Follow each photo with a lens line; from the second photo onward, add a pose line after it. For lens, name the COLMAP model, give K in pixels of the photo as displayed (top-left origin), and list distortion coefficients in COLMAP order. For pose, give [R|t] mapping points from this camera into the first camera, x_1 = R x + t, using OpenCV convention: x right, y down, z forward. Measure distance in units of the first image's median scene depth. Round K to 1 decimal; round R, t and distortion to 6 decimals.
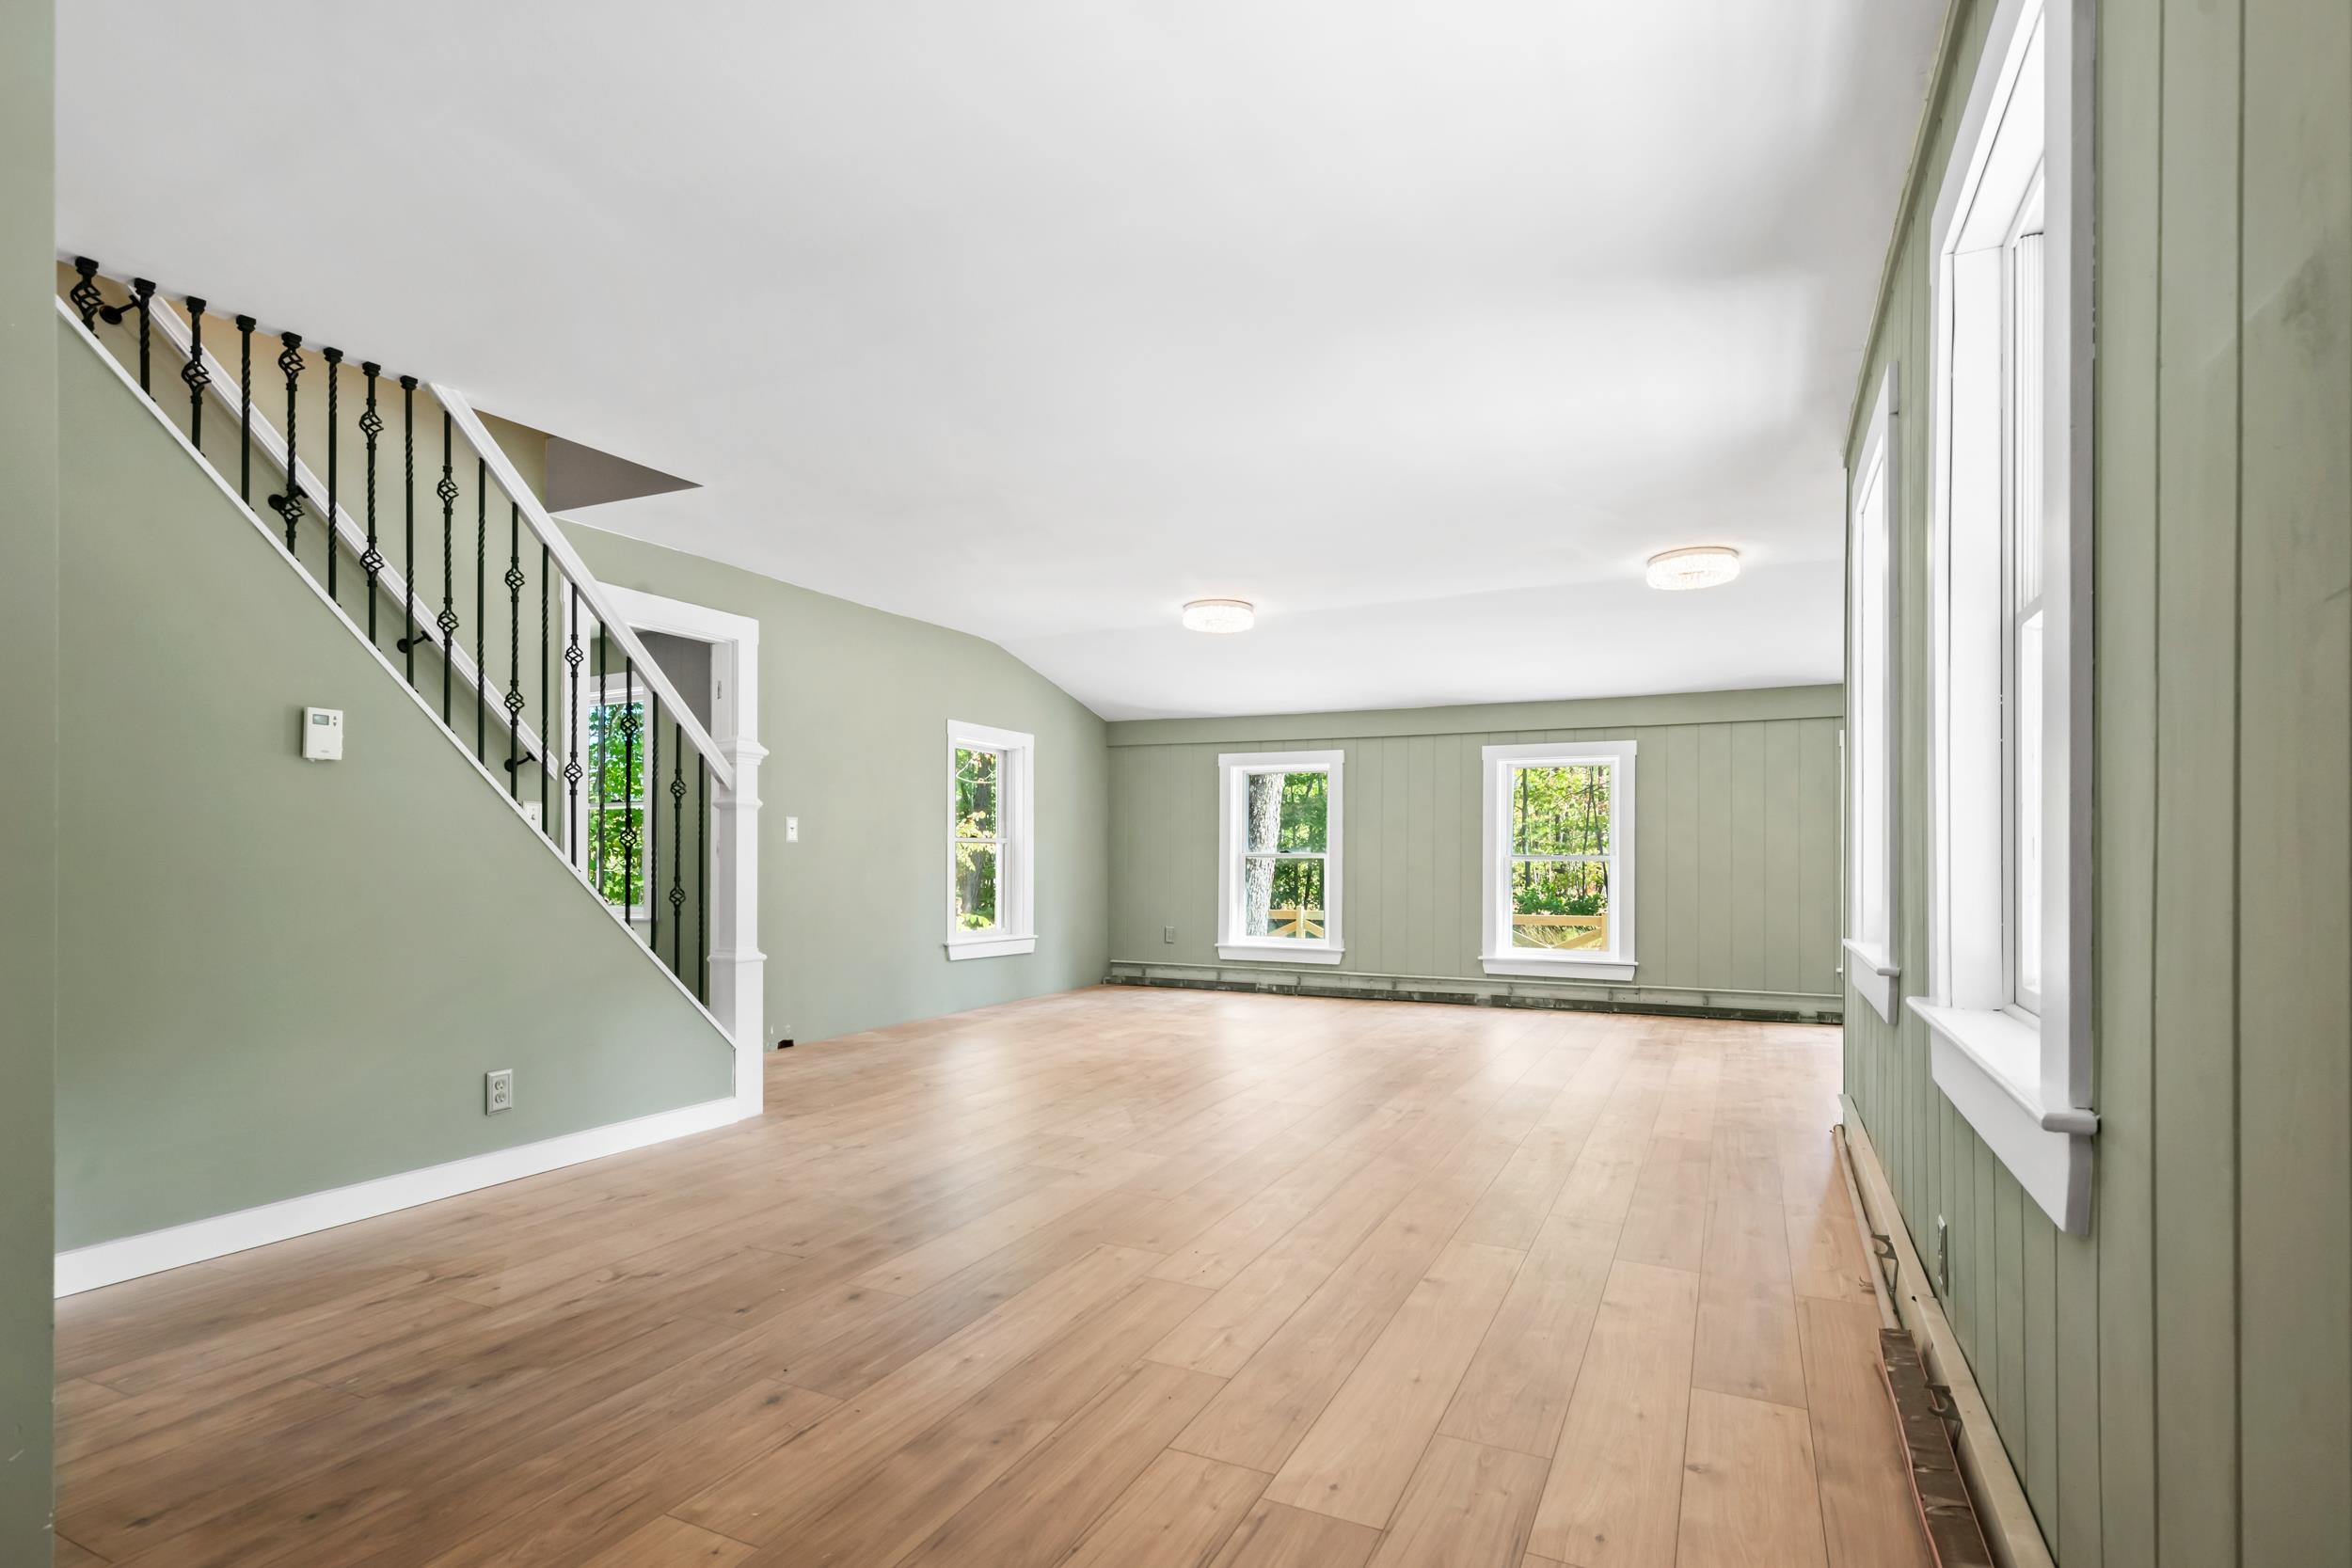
lens RADIAL K [[1150.3, 0, 1185.4], [0, 1150.3, 859.0], [0, 0, 1]] dist [0.001346, 0.000107]
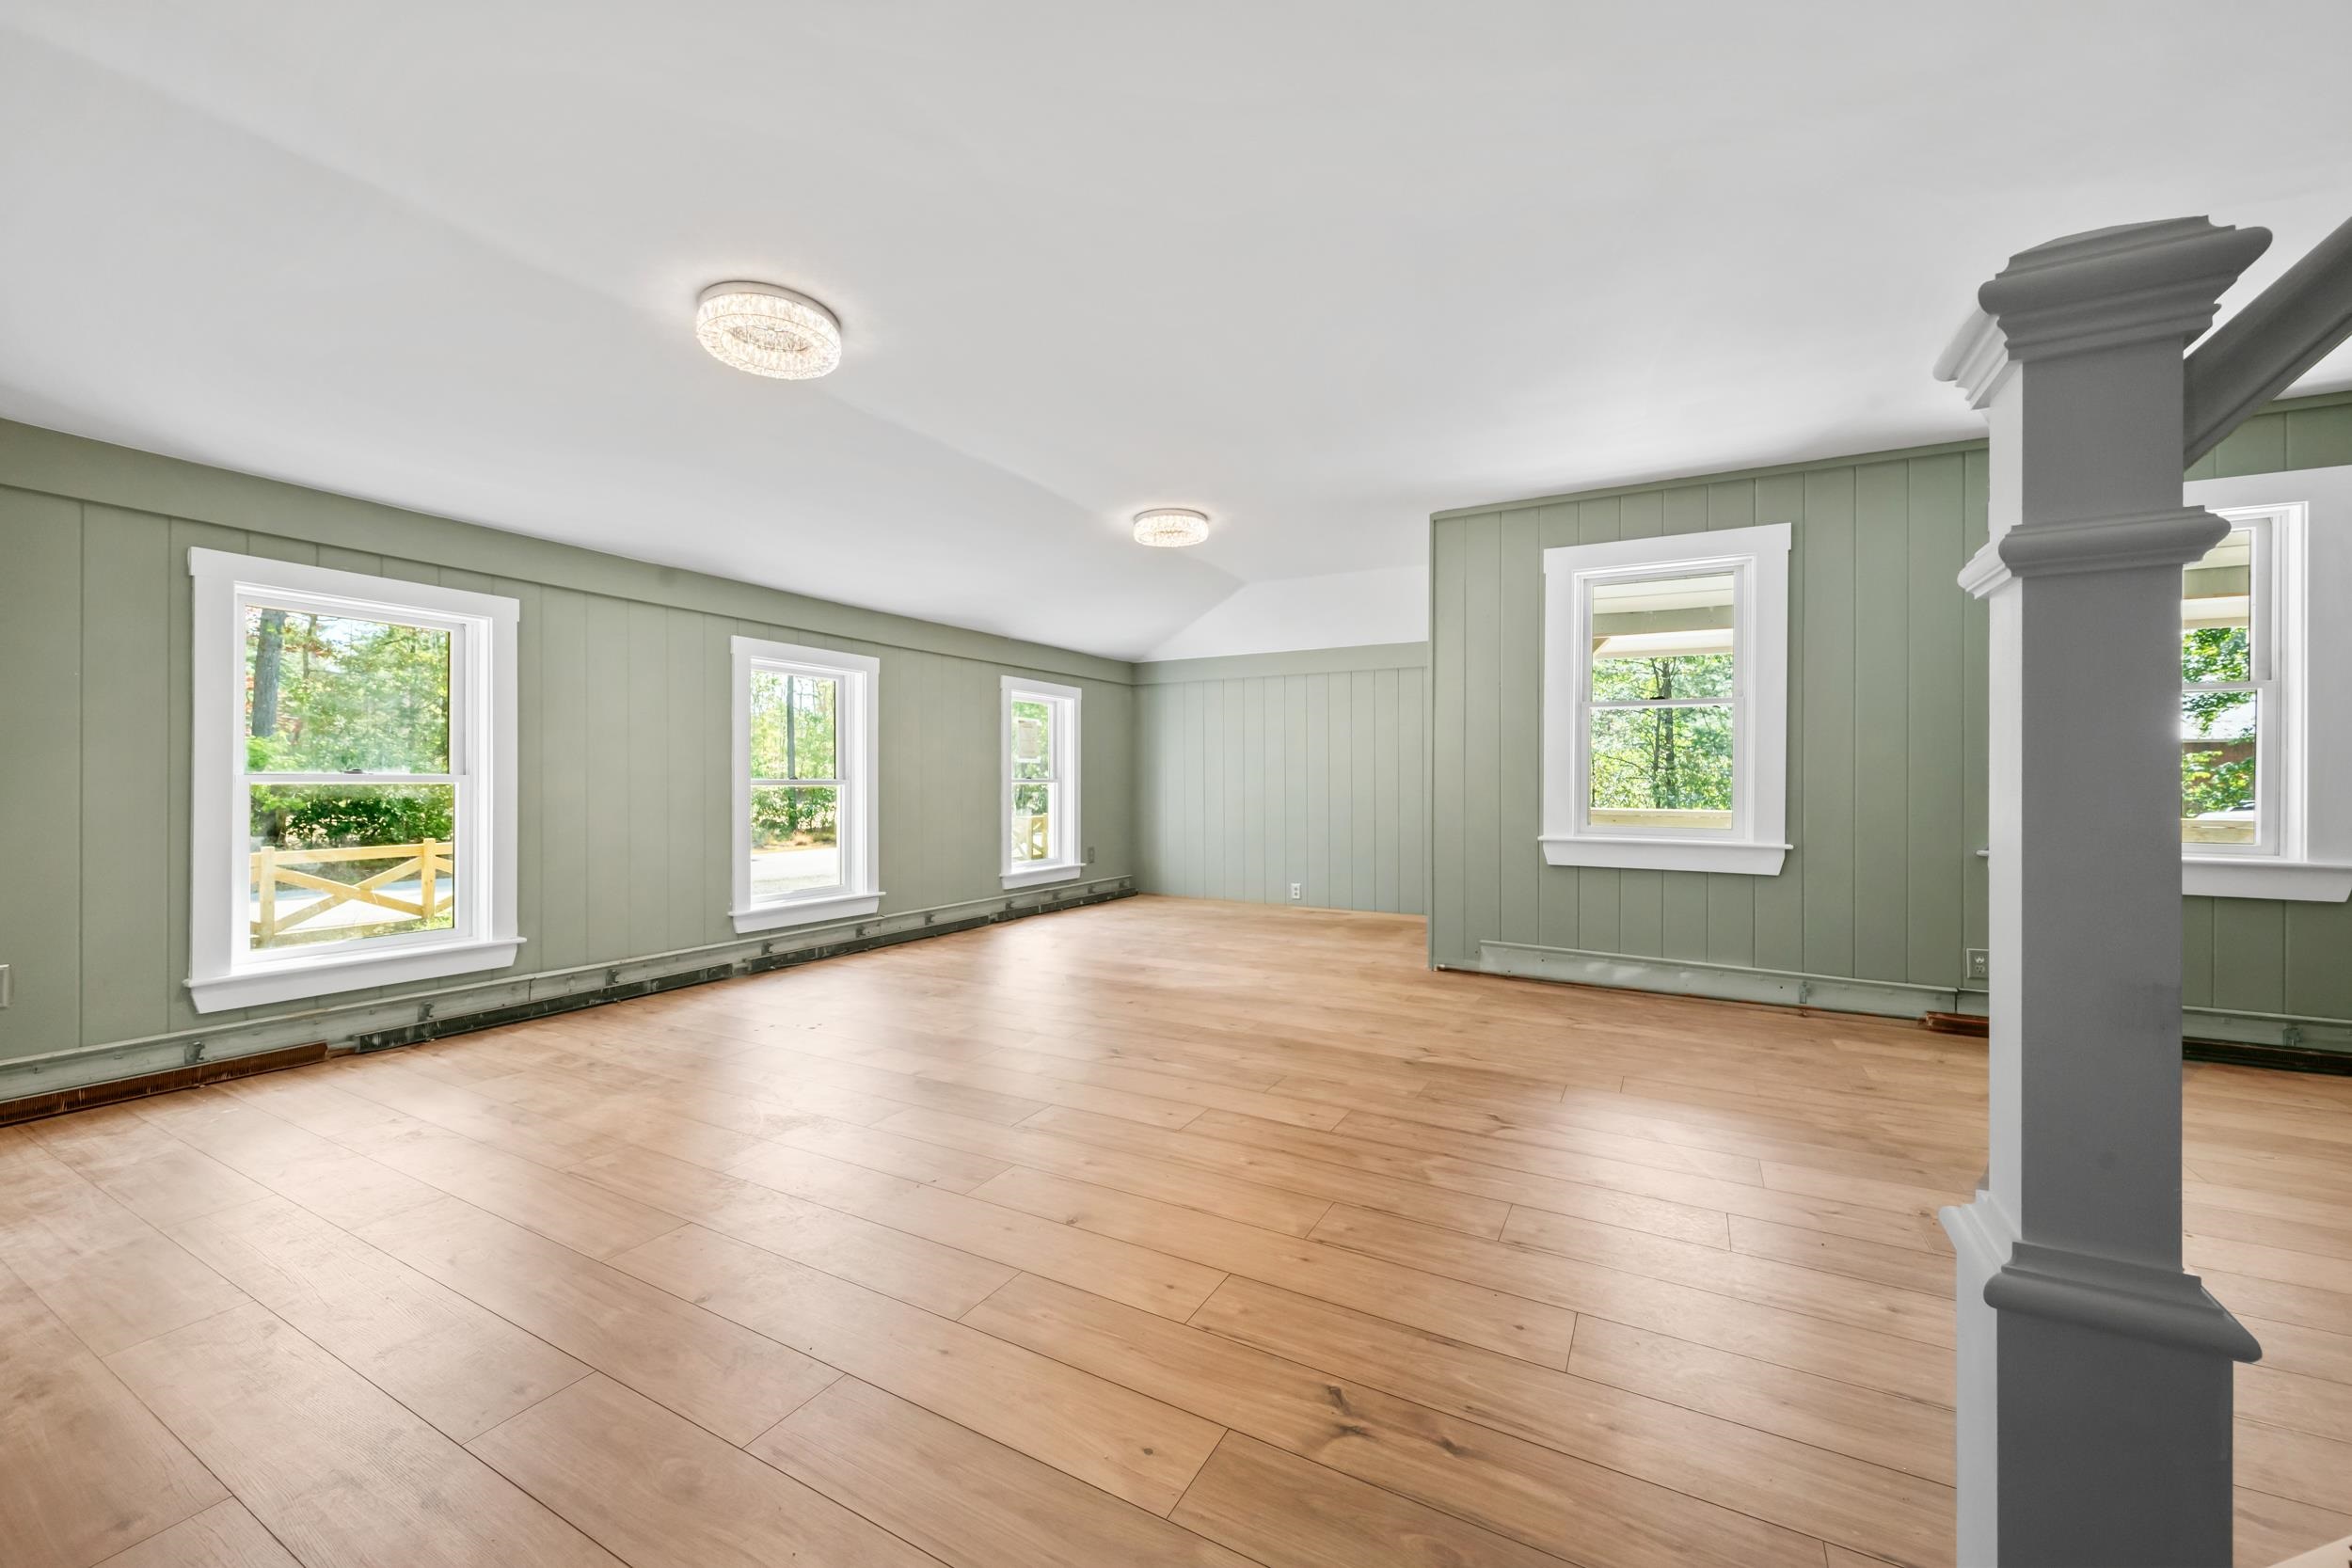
lens RADIAL K [[922.5, 0, 1176.0], [0, 922.5, 784.0], [0, 0, 1]] dist [0.001261, 0.000247]
pose [[0.055605, -0.004966, 0.998440, -0.338578], [-0.000787, 0.999987, 0.005017, -0.003458], [-0.998453, -0.001065, 0.055601, 0.684094]]
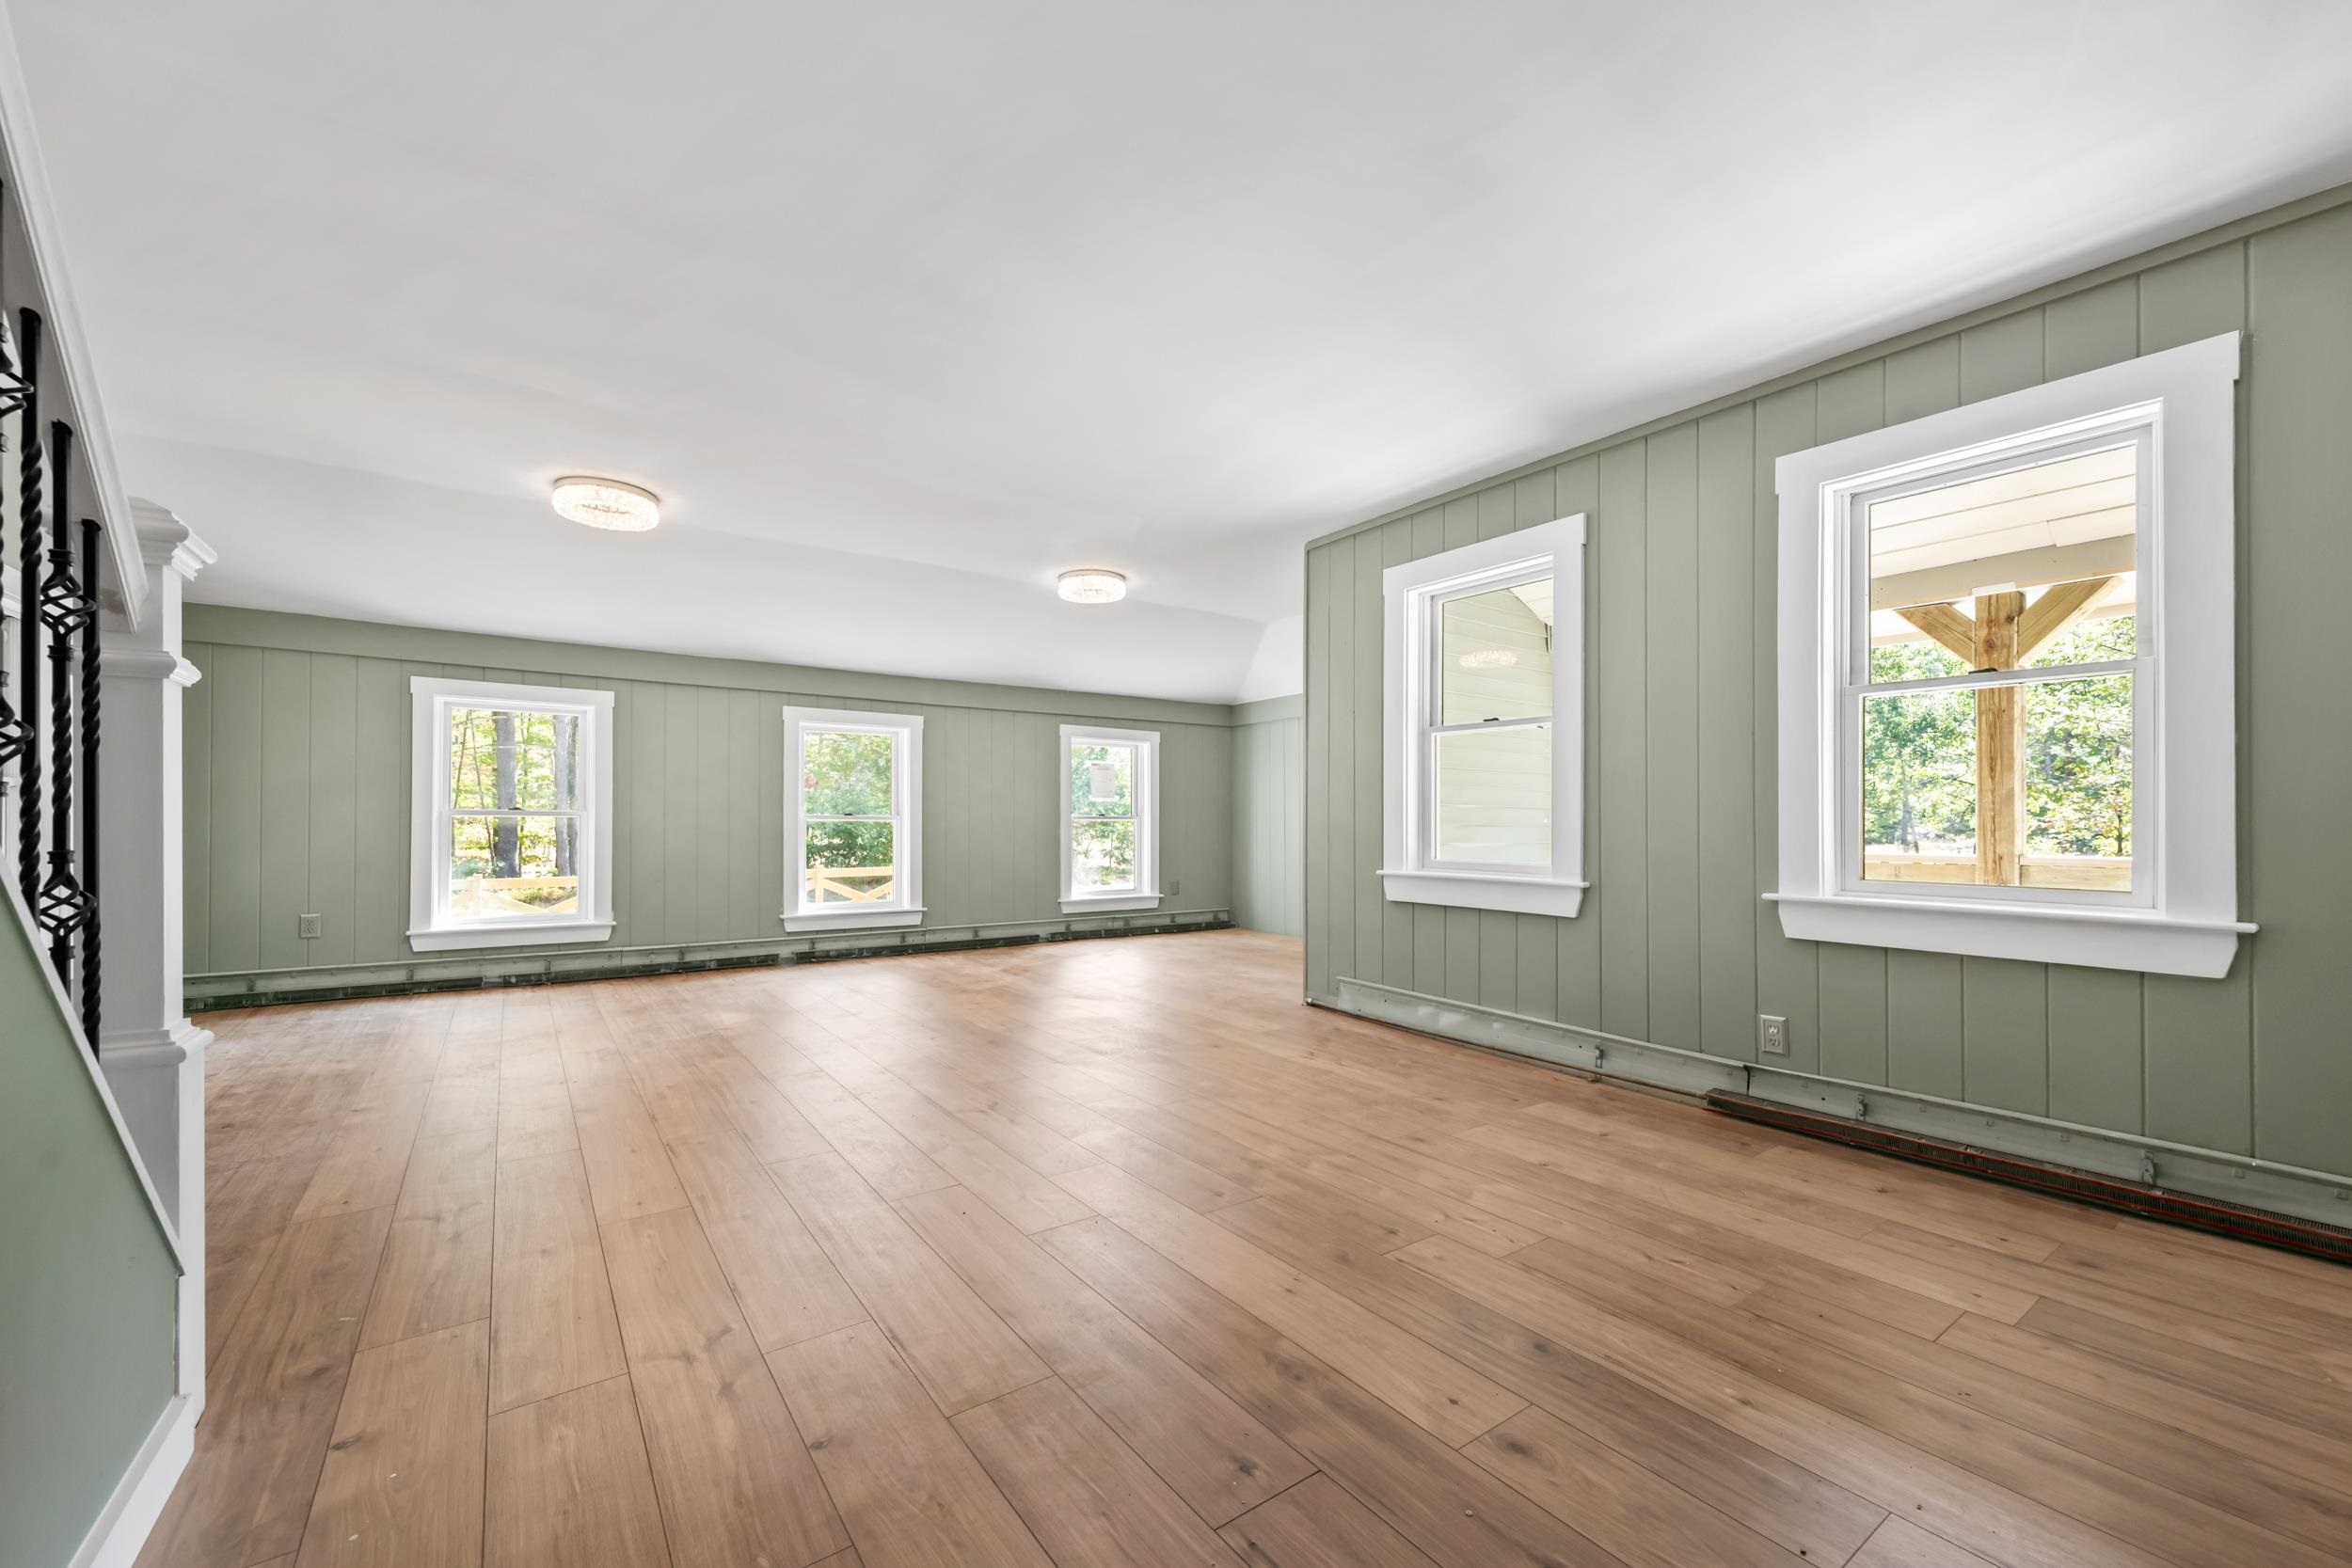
lens RADIAL K [[935.4, 0, 1178.9], [0, 935.4, 823.0], [0, 0, 1]] dist [0.001023, -0.000281]
pose [[0.481684, -0.000183, 0.876345, -0.294937], [0.000148, 1.000000, 0.000127, 0.003980], [-0.876345, 0.000068, 0.481684, 0.309090]]
